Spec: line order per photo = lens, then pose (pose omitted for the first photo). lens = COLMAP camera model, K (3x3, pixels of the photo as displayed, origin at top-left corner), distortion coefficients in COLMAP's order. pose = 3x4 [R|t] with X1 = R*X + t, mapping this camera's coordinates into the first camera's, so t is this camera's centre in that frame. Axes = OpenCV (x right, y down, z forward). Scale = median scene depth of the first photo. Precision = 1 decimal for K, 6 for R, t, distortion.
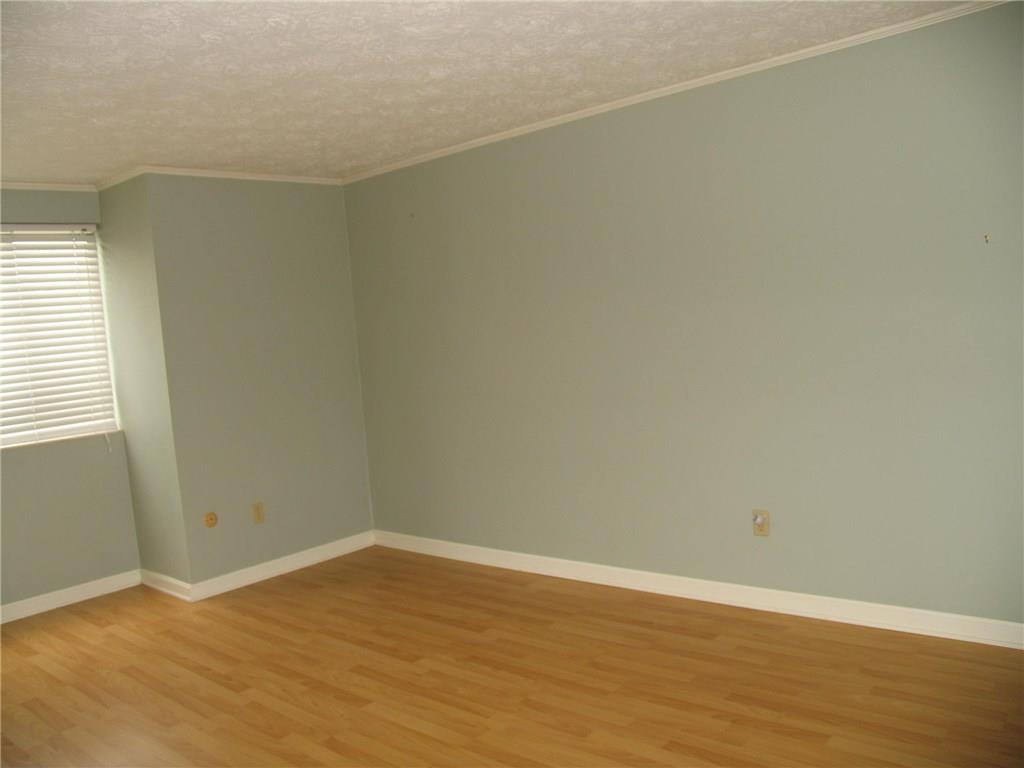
lens RADIAL K [[845.2, 0, 512.0], [0, 845.2, 384.0], [0, 0, 1]] dist [-0.172791, 0.131643]
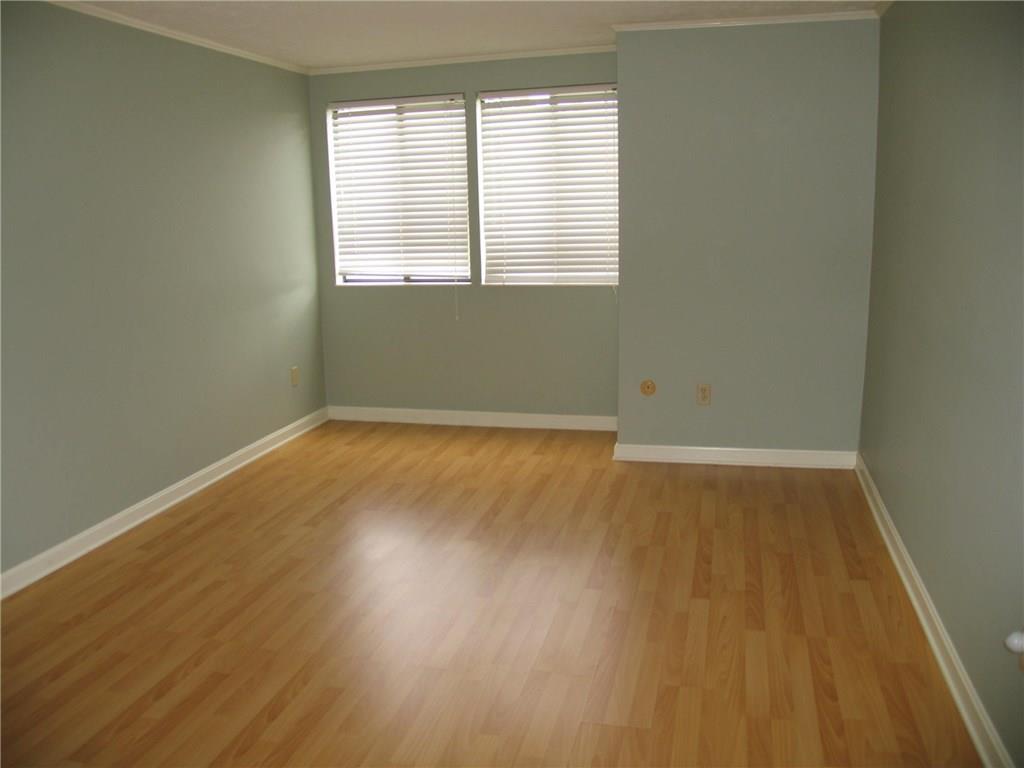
lens RADIAL K [[845.2, 0, 512.0], [0, 845.2, 384.0], [0, 0, 1]] dist [-0.172791, 0.131643]
pose [[0.450982, 0.244363, -0.858430, 0.467218], [-0.081370, 0.969042, 0.233101, -0.067279], [0.888816, -0.035274, 0.456904, 0.432738]]
